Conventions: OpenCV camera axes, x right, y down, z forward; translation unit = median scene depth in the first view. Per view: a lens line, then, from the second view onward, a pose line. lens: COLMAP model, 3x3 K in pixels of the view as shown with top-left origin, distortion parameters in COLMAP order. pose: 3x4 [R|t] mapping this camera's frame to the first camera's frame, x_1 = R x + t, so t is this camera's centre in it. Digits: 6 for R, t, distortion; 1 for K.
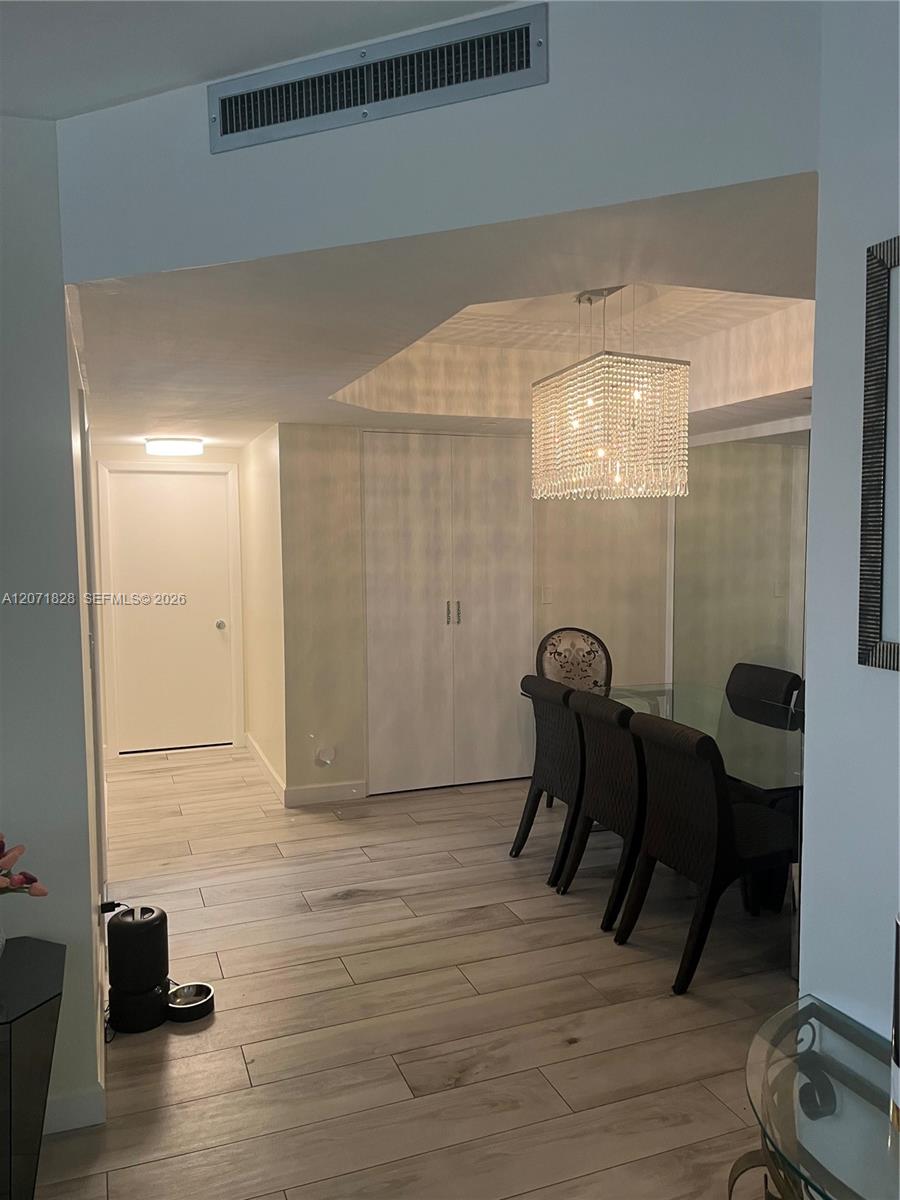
lens RADIAL K [[915.9, 0, 458.0], [0, 915.9, 629.1], [0, 0, 1]] dist [0.065269, -0.074406]
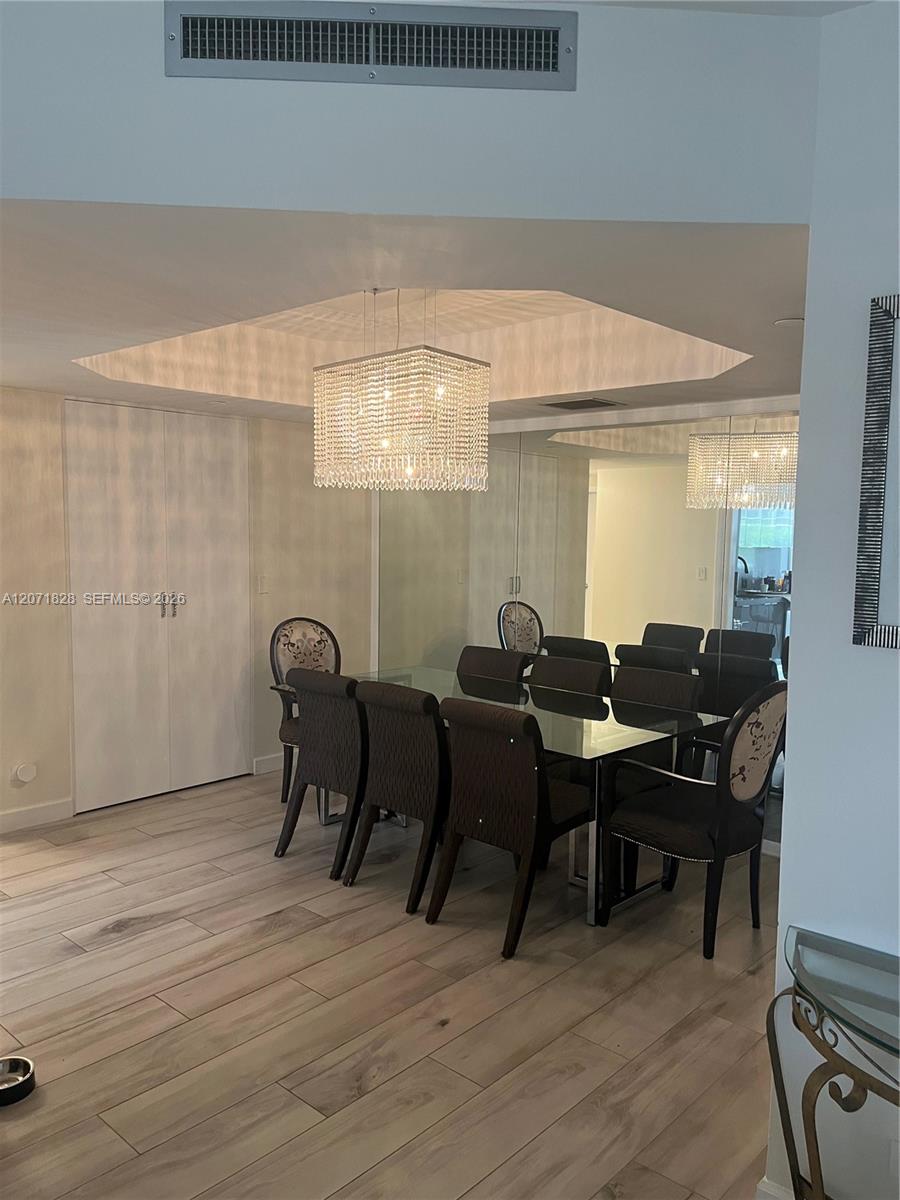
lens RADIAL K [[915.9, 0, 458.0], [0, 915.9, 629.1], [0, 0, 1]] dist [0.065269, -0.074406]
pose [[0.894824, -0.033639, 0.445150, -0.216290], [0.026488, 0.999401, 0.022276, -0.008719], [-0.445632, -0.008142, 0.895179, 0.058730]]
